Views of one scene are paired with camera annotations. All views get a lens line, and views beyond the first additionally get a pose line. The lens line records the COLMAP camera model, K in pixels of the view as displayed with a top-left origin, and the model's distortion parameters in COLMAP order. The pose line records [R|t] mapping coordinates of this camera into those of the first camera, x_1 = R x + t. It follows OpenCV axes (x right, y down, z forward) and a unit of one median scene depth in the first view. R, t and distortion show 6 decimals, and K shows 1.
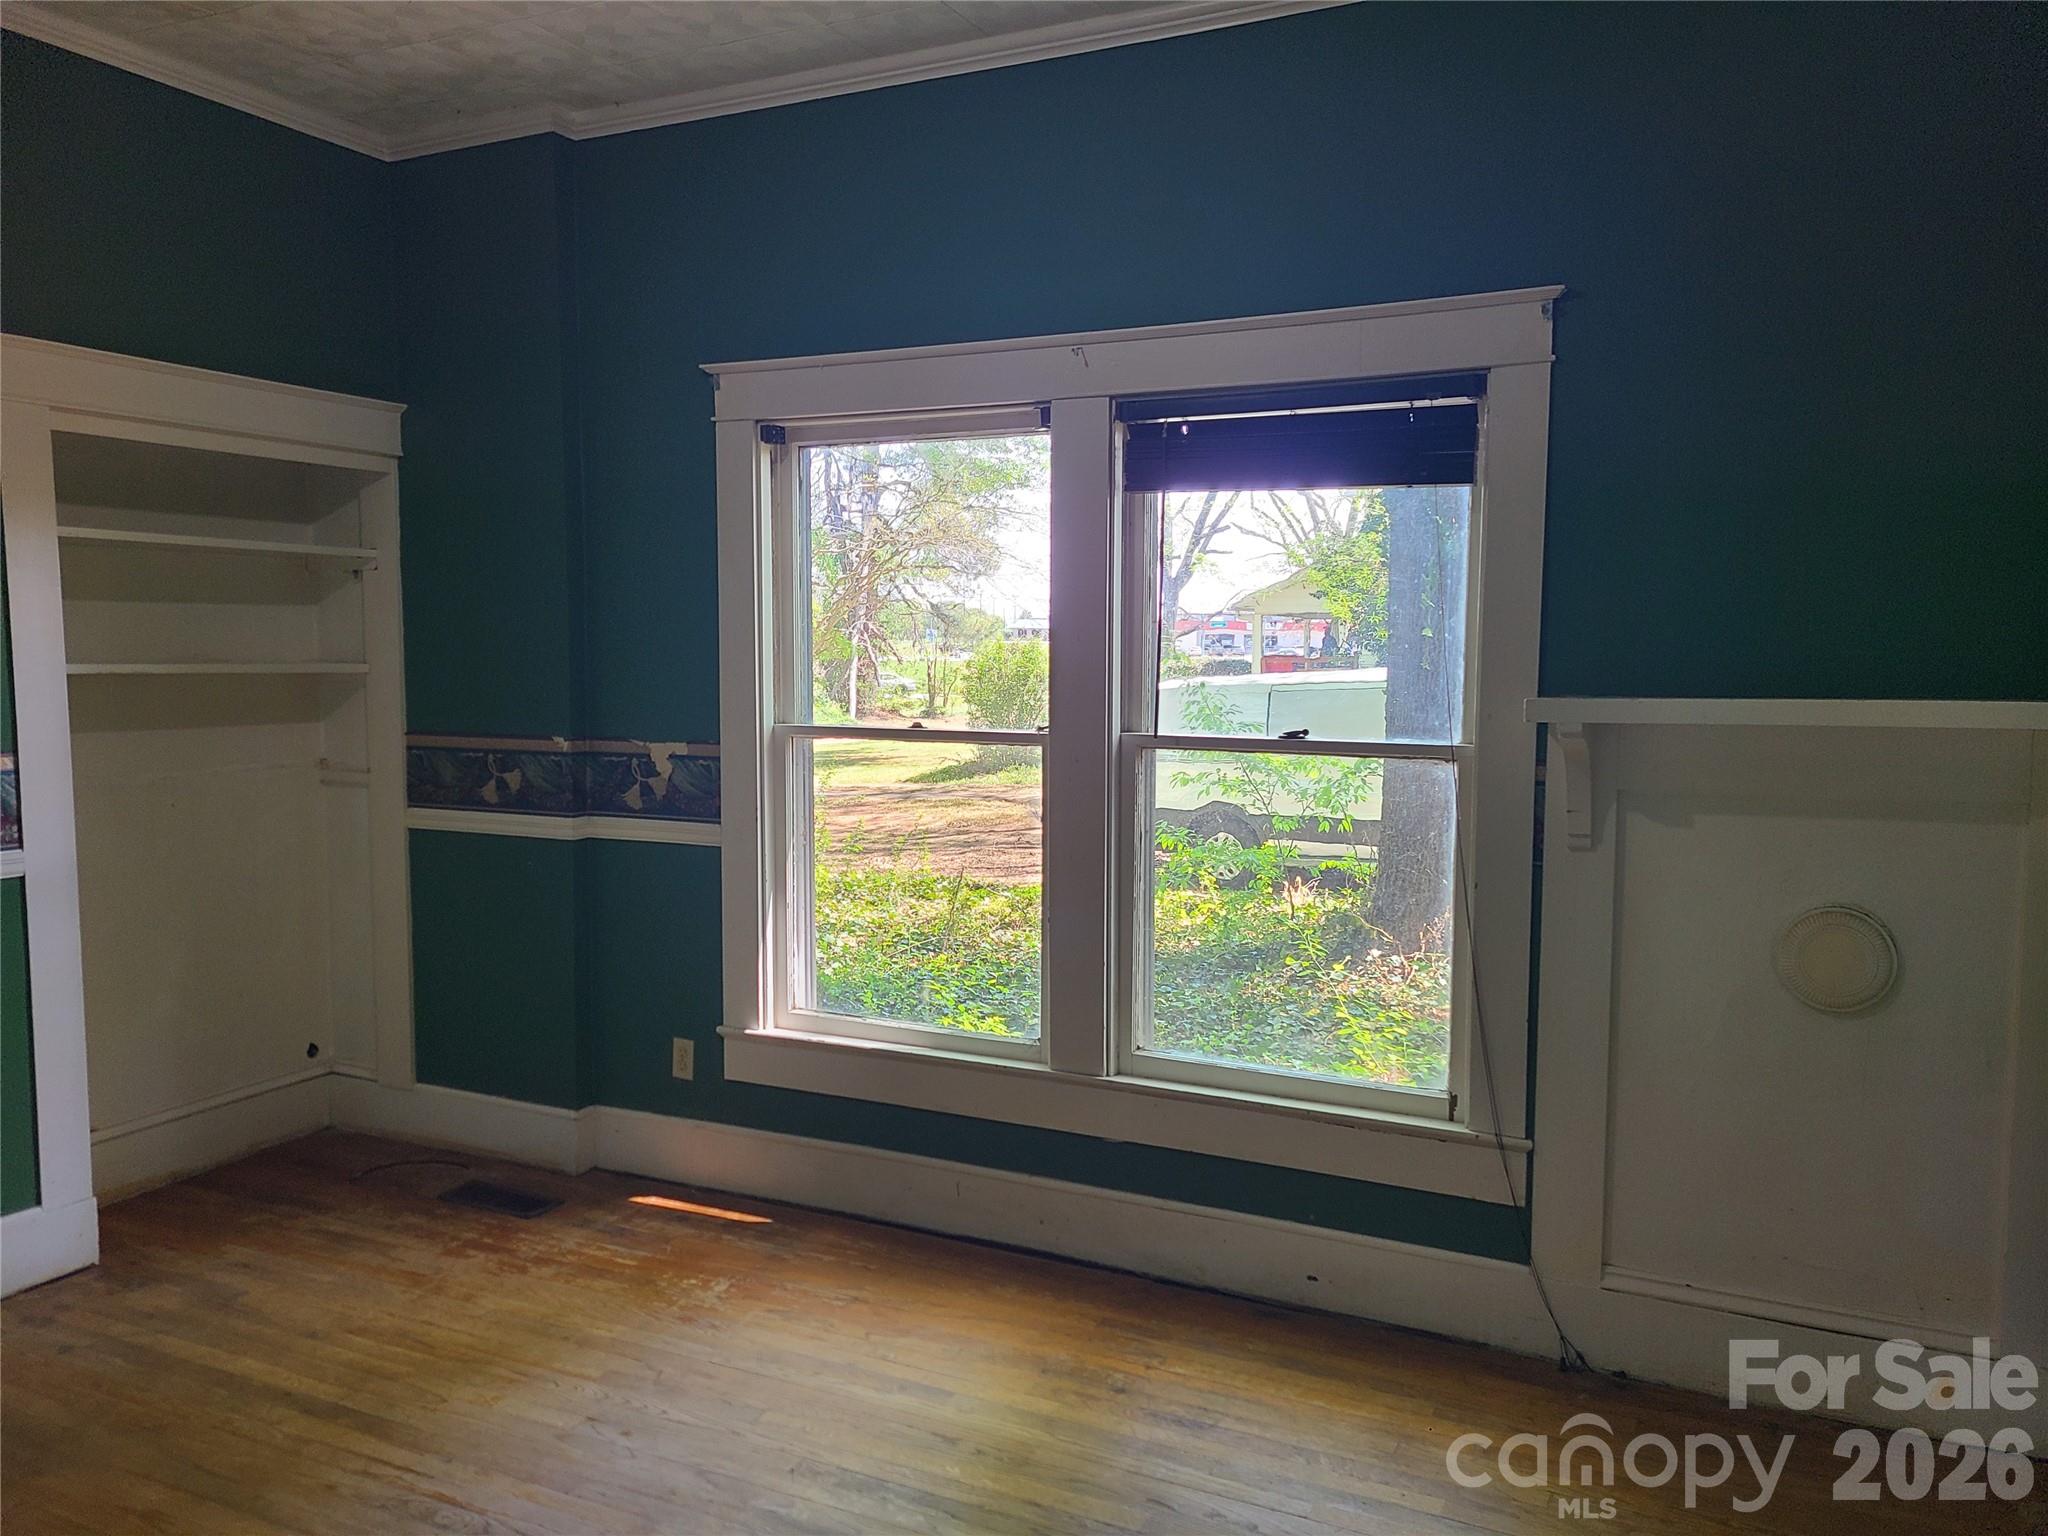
lens RADIAL K [[1547.8, 0, 1028.4], [0, 1547.8, 778.1], [0, 0, 1]] dist [0.061969, 0.003961]
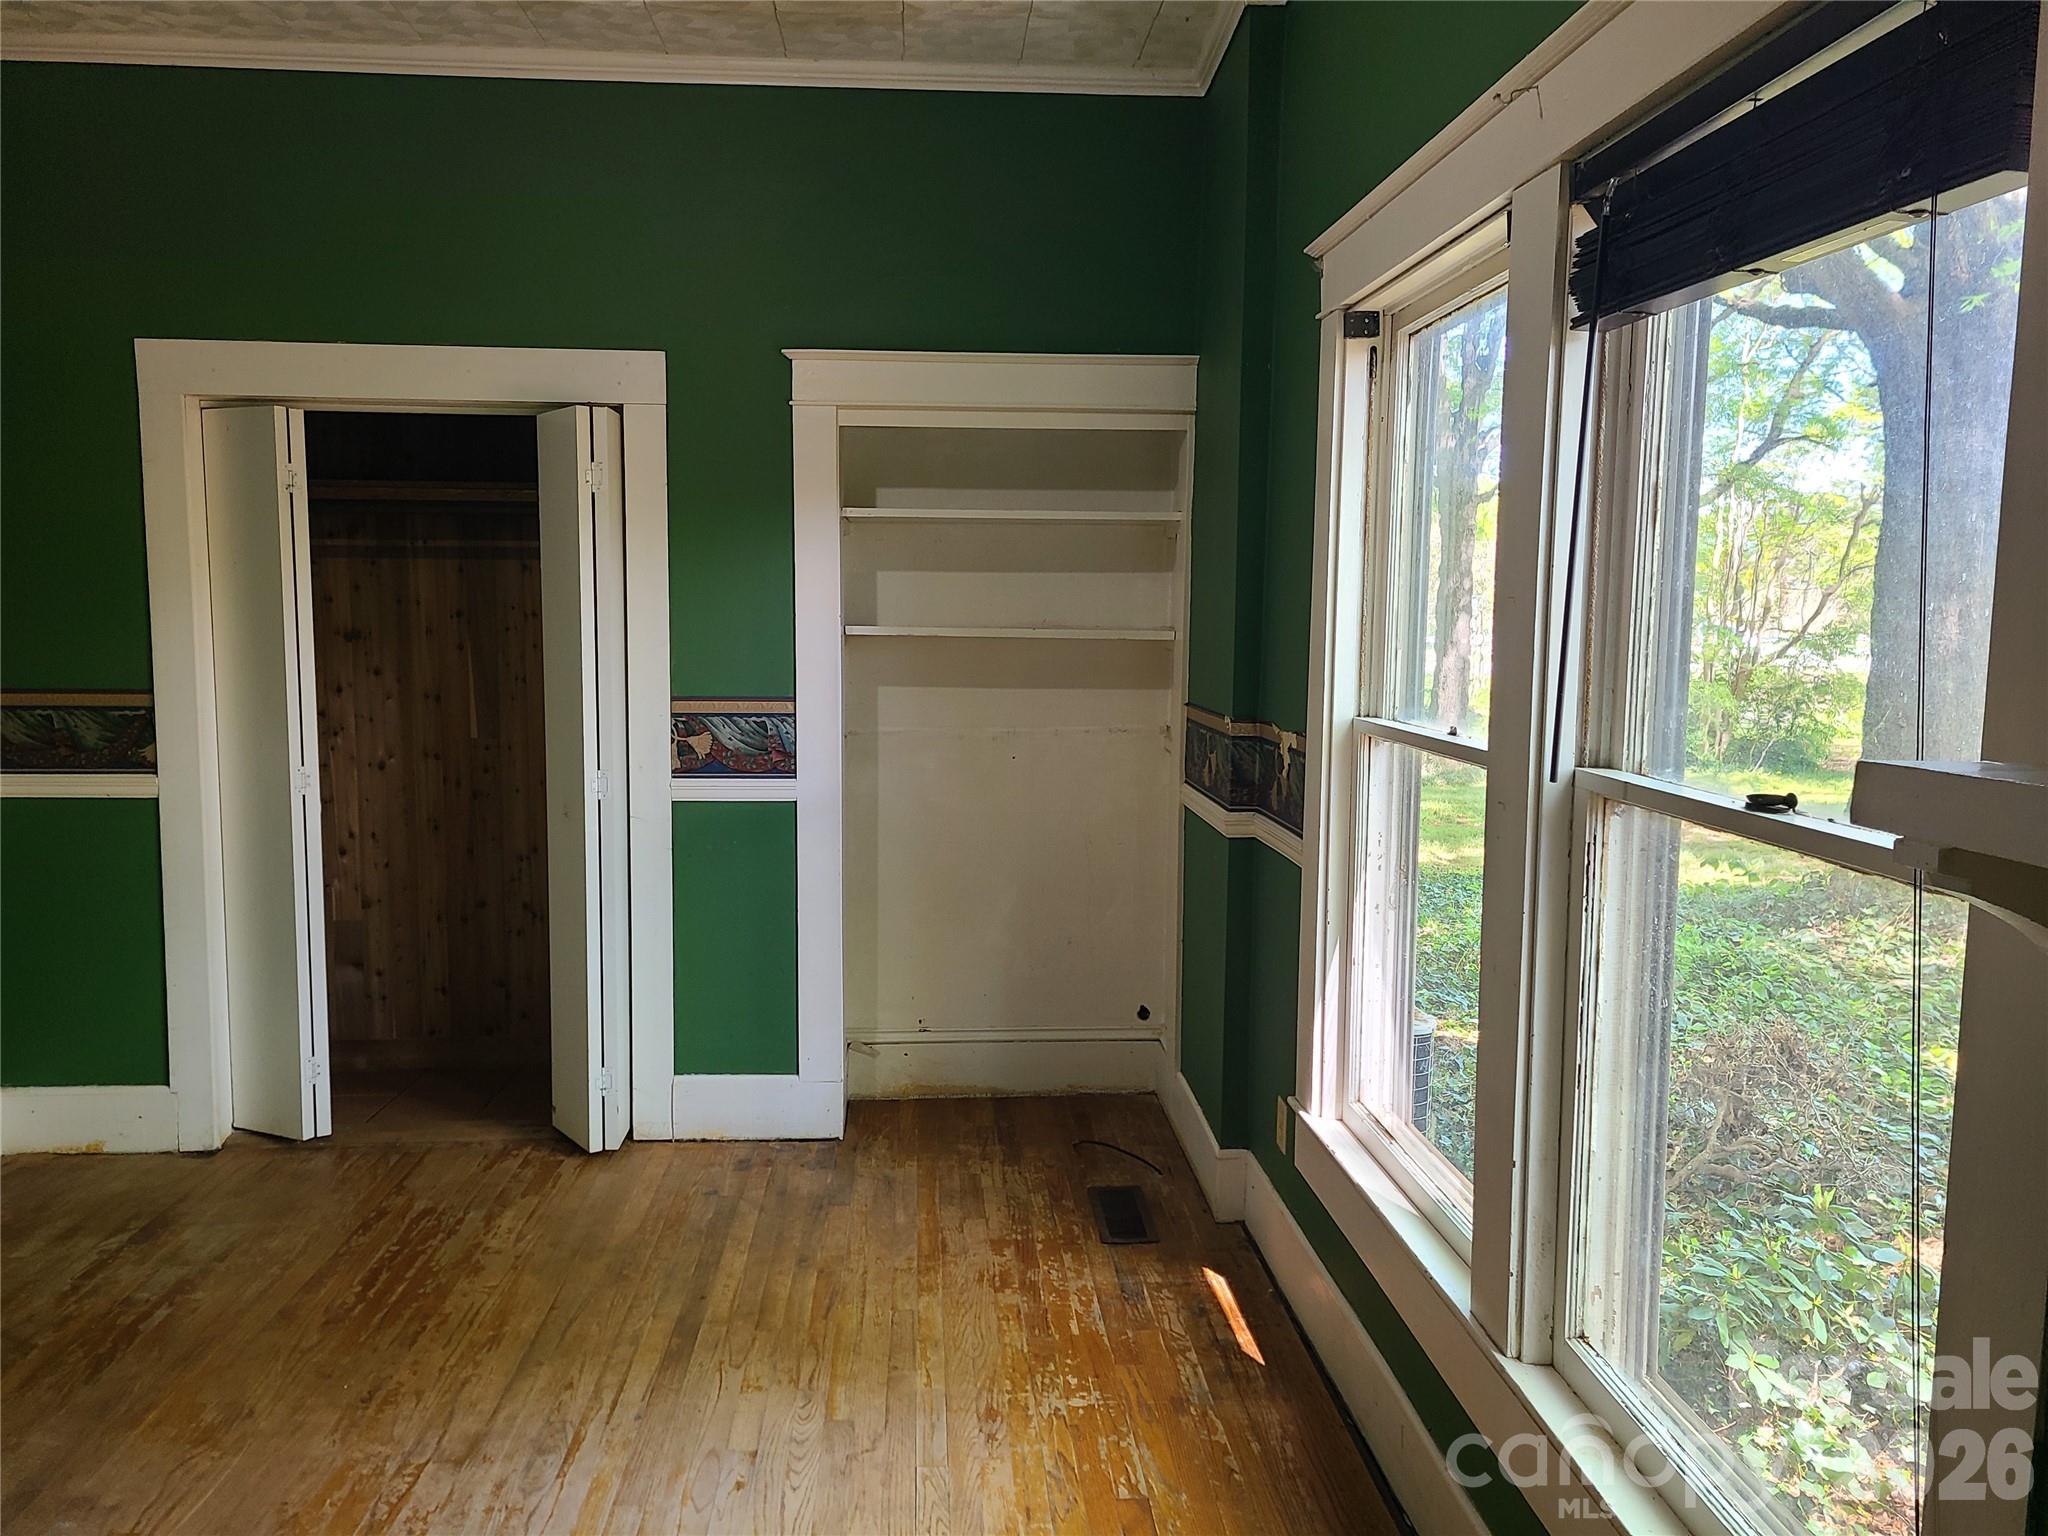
lens RADIAL K [[1547.8, 0, 1009.1], [0, 1547.8, 765.7], [0, 0, 1]] dist [0.061969, 0.003961]
pose [[0.475990, 0.091492, -0.874679, 0.460321], [-0.079415, 0.994982, 0.060859, -0.049354], [0.875858, 0.040494, 0.480867, 0.555521]]
